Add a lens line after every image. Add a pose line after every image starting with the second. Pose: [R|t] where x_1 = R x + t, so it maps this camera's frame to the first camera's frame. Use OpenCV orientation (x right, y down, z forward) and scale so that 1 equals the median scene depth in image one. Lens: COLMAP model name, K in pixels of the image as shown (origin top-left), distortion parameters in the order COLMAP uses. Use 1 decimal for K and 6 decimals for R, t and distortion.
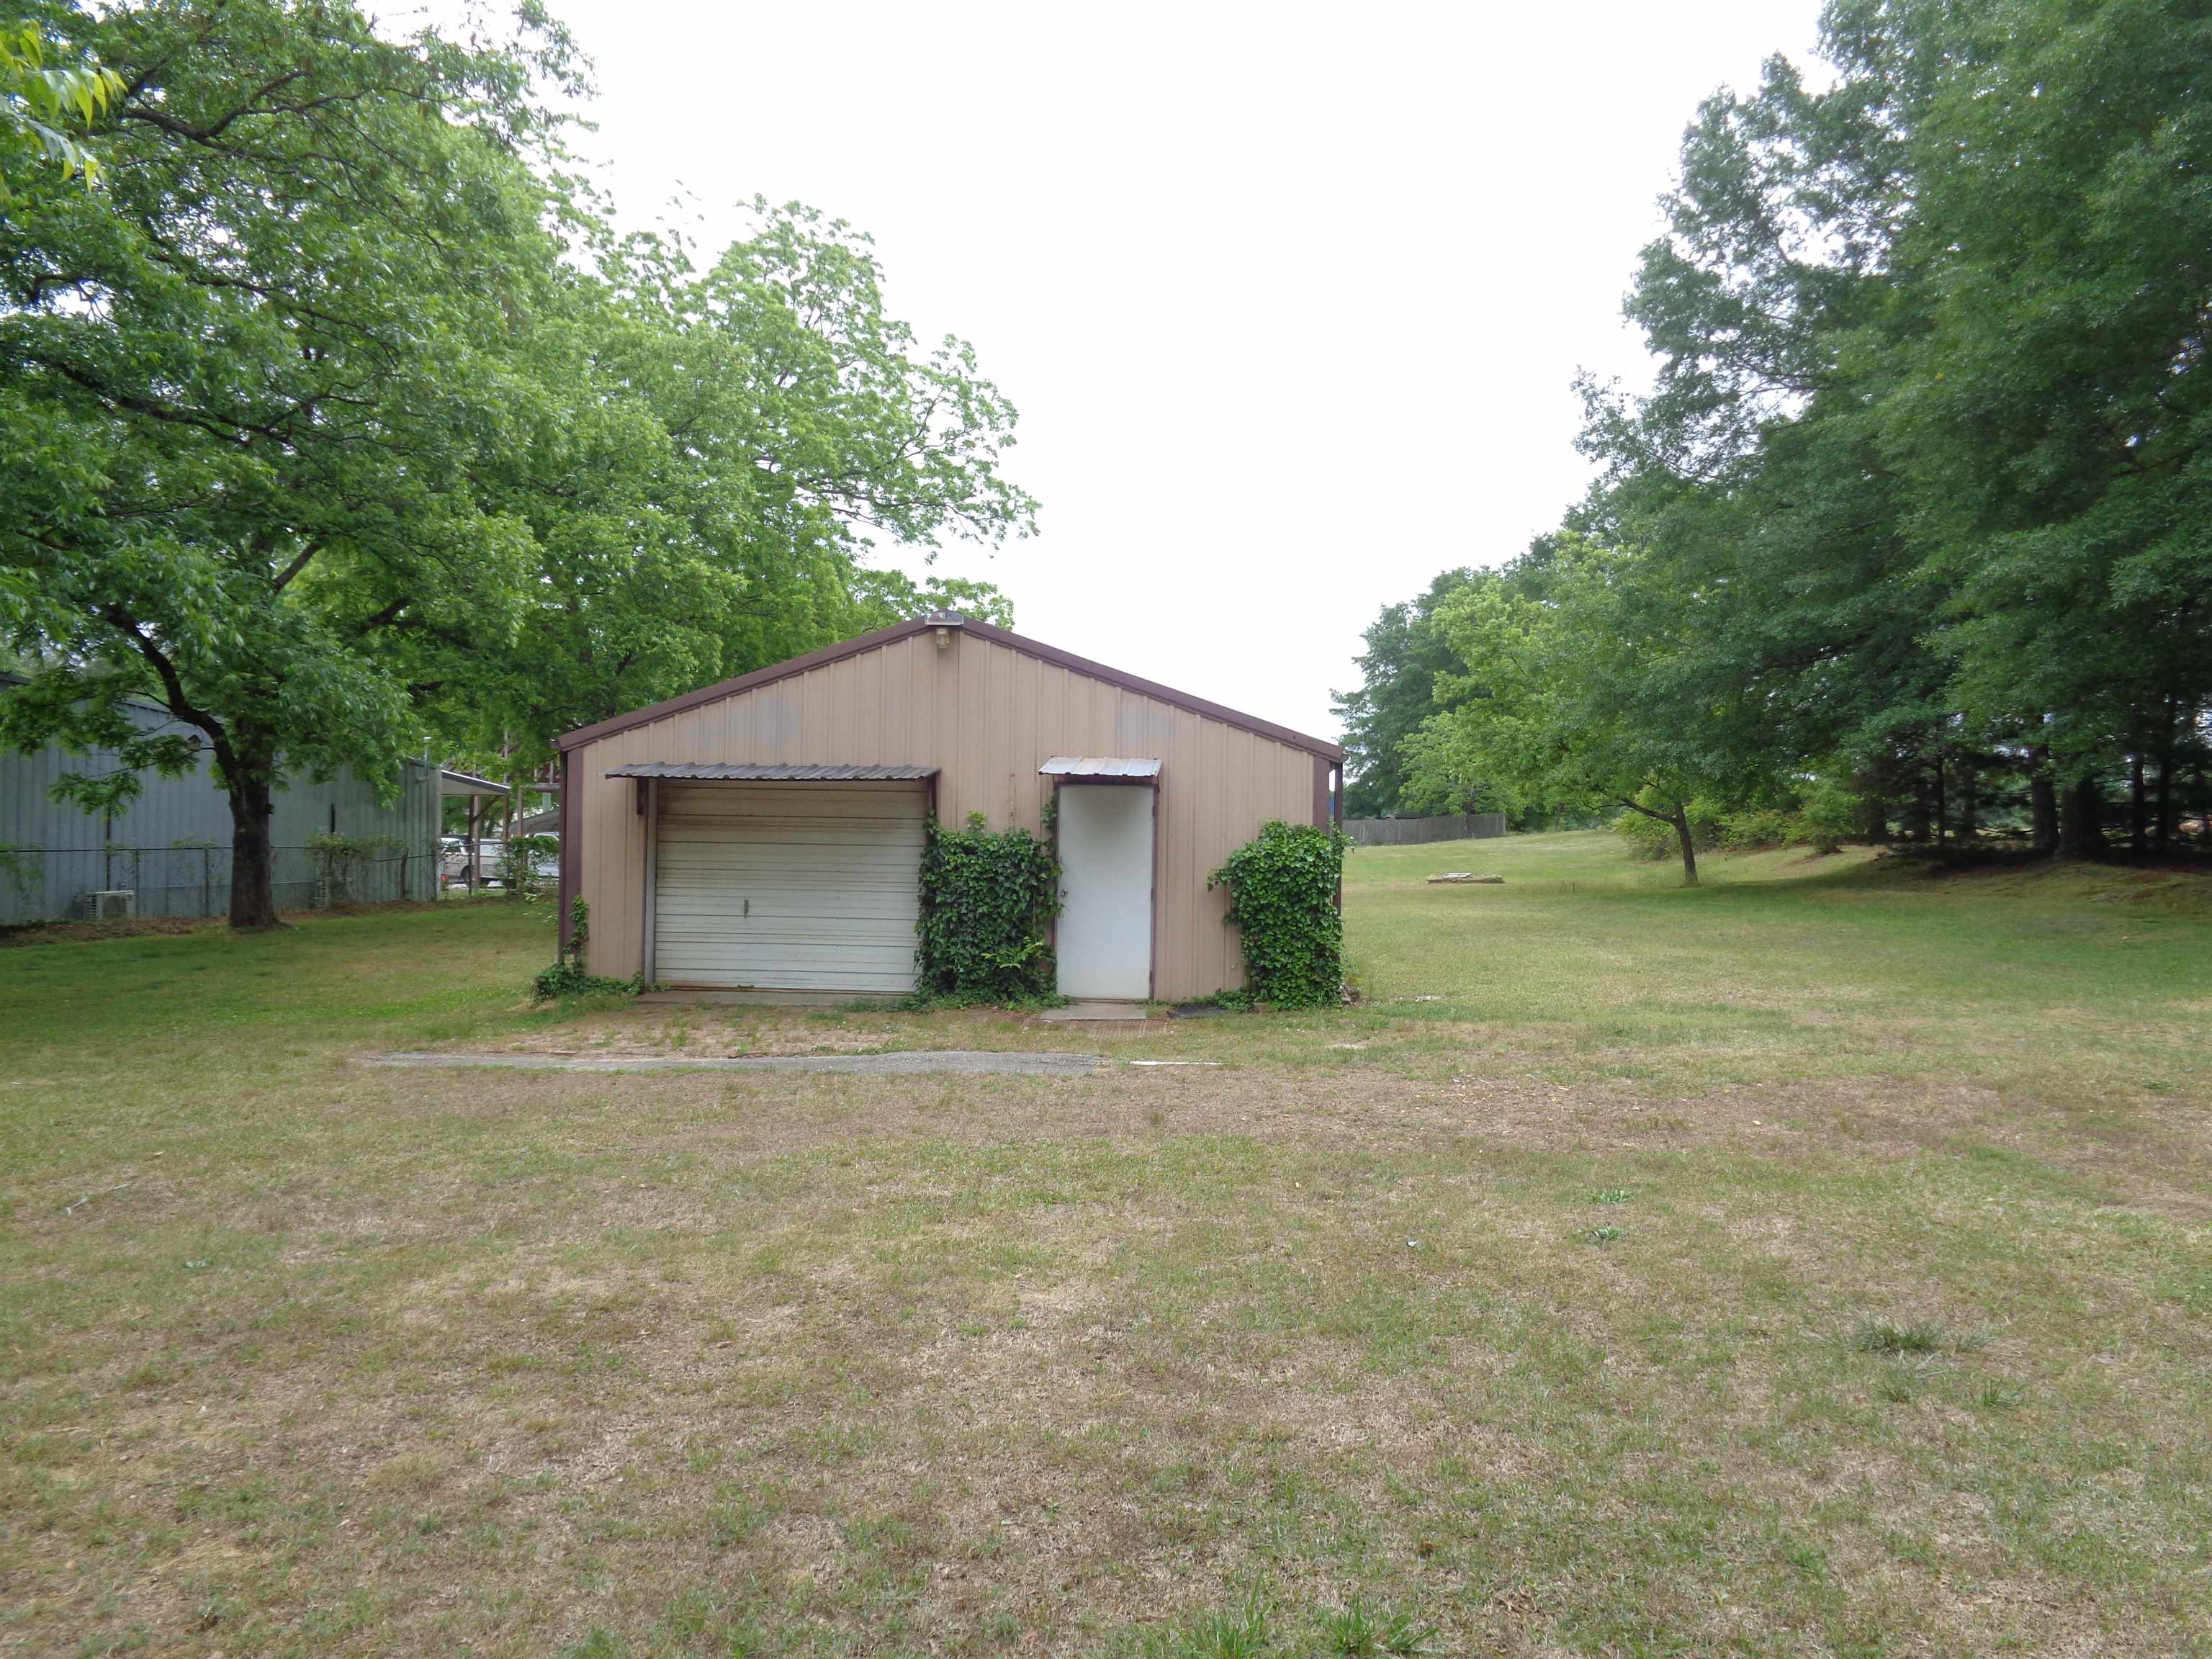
lens RADIAL K [[1643.8, 0, 1112.5], [0, 1643.8, 818.3], [0, 0, 1]] dist [-0.001322, 0.004739]
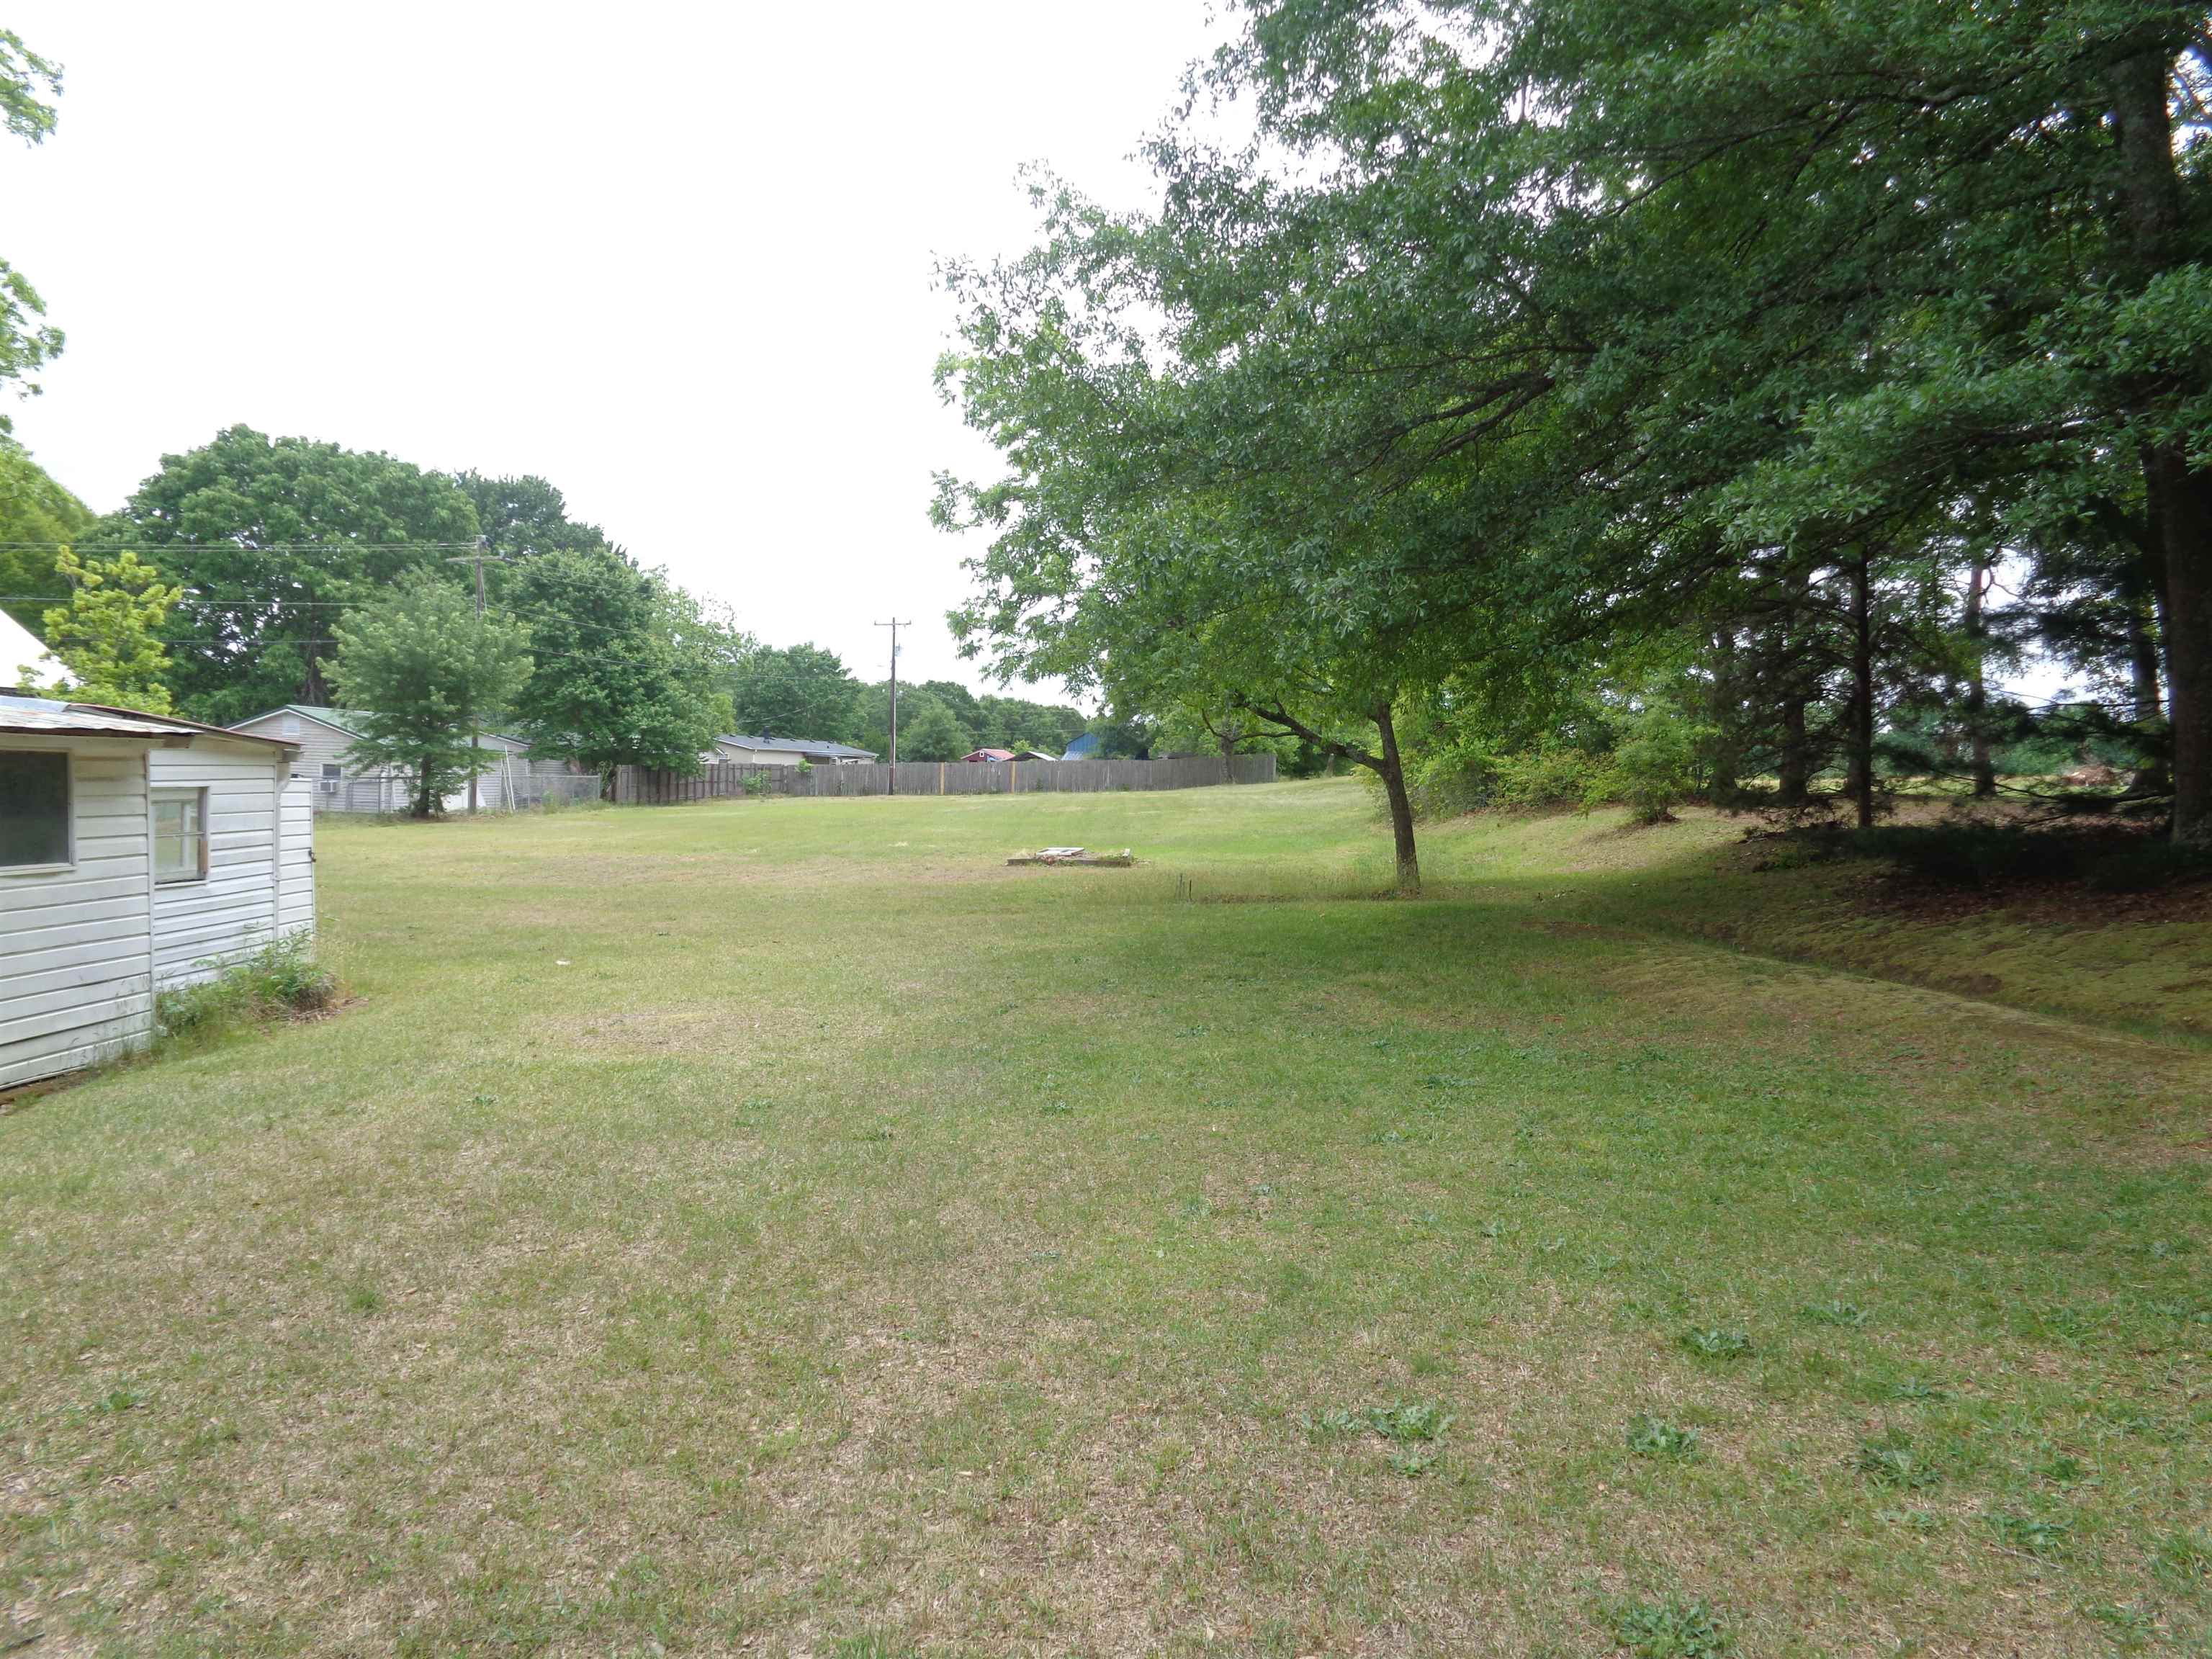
lens RADIAL K [[1643.8, 0, 1112.5], [0, 1643.8, 818.3], [0, 0, 1]] dist [-0.001322, 0.004739]
pose [[0.995369, 0.006750, 0.095887, 0.174098], [-0.010259, 0.999294, 0.036153, 0.000378], [-0.095575, -0.036969, 0.994735, 0.405653]]
